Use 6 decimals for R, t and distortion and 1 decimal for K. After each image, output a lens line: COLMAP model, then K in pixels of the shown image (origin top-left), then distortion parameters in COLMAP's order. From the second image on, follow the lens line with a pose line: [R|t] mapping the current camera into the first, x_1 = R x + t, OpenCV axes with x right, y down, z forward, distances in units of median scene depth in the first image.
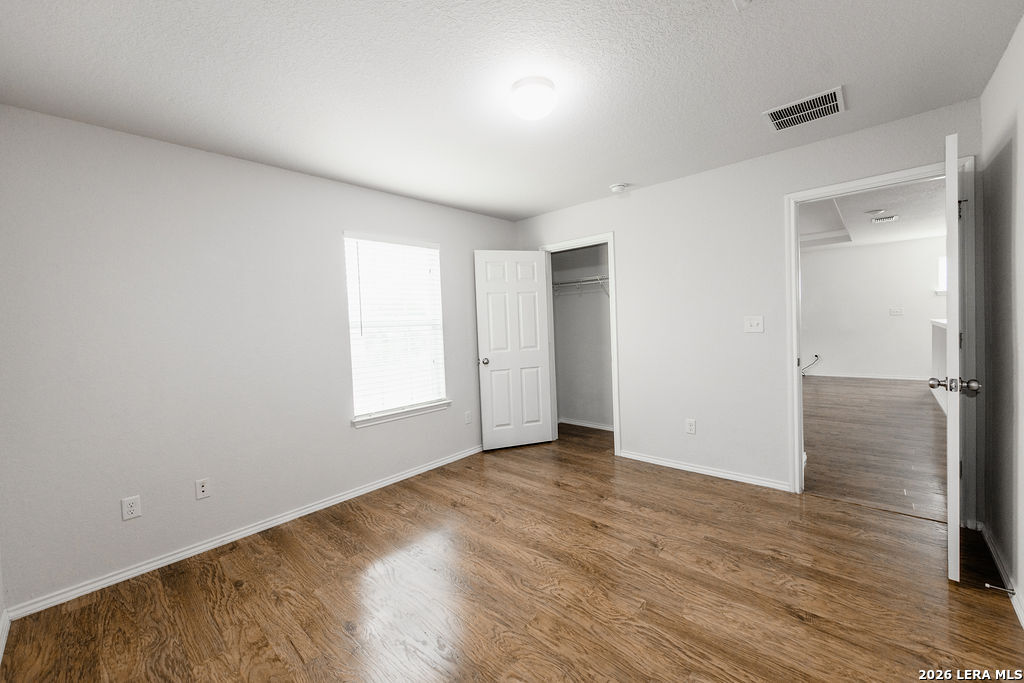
lens RADIAL K [[397.9, 0, 512.0], [0, 397.9, 341.5], [0, 0, 1]] dist [-0.001481, -0.000218]
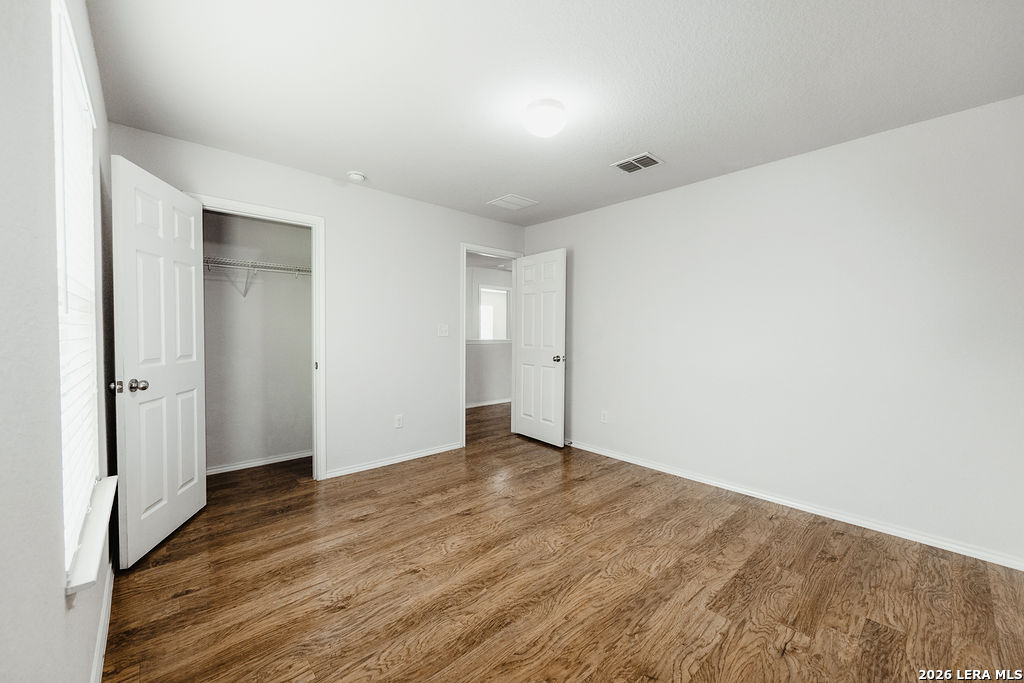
lens RADIAL K [[401.0, 0, 509.0], [0, 401.0, 346.2], [0, 0, 1]] dist [-0.000934, -0.000736]
pose [[0.091508, 0.006644, 0.995782, -0.718790], [0.035428, 0.999323, -0.009924, 0.030857], [-0.995174, 0.036187, 0.091211, 0.666879]]
